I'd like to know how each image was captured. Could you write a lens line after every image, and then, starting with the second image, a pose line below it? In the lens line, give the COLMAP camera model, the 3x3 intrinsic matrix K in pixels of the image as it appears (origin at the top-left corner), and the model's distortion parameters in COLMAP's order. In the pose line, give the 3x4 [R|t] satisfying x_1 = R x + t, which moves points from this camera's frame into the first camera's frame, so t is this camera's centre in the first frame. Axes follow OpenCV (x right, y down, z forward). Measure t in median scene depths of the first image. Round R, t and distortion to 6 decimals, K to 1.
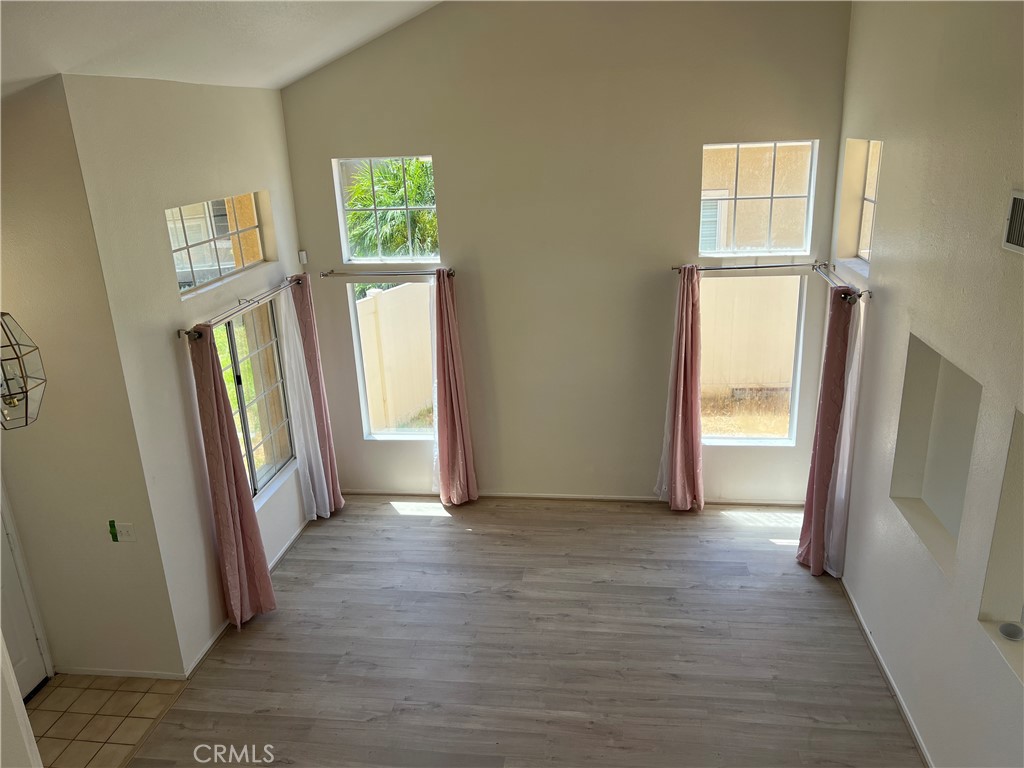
lens RADIAL K [[768.9, 0, 515.8], [0, 768.9, 380.1], [0, 0, 1]] dist [0.049289, -0.058147]
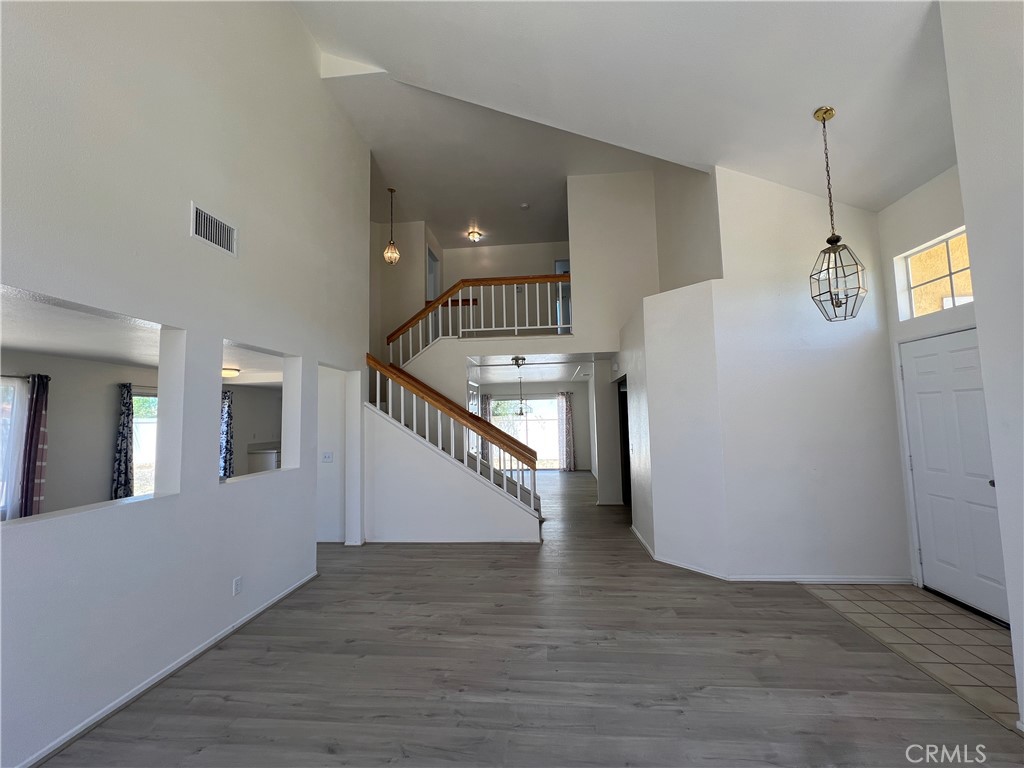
lens RADIAL K [[408.0, 0, 513.1], [0, 408.0, 385.0], [0, 0, 1]] dist [-0.000947, 0.000653]
pose [[-0.997284, 0.061360, -0.040737, 0.025923], [0.049691, 0.968812, 0.242765, -0.028260], [0.054362, 0.240082, -0.969229, 1.118267]]
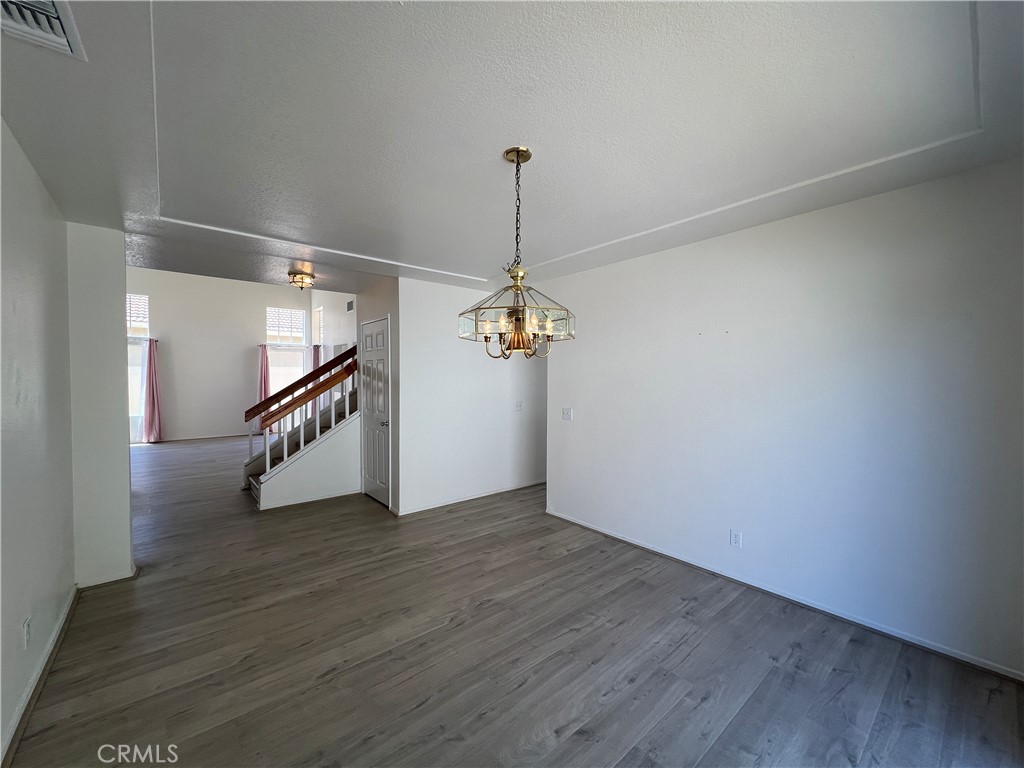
lens RADIAL K [[409.7, 0, 510.4], [0, 409.7, 381.0], [0, 0, 1]] dist [-0.001135, -0.000016]
pose [[0.677996, 0.032246, 0.734358, -0.320878], [0.208236, 0.949685, -0.233955, 0.618291], [-0.704953, 0.311541, 0.637168, -0.716646]]
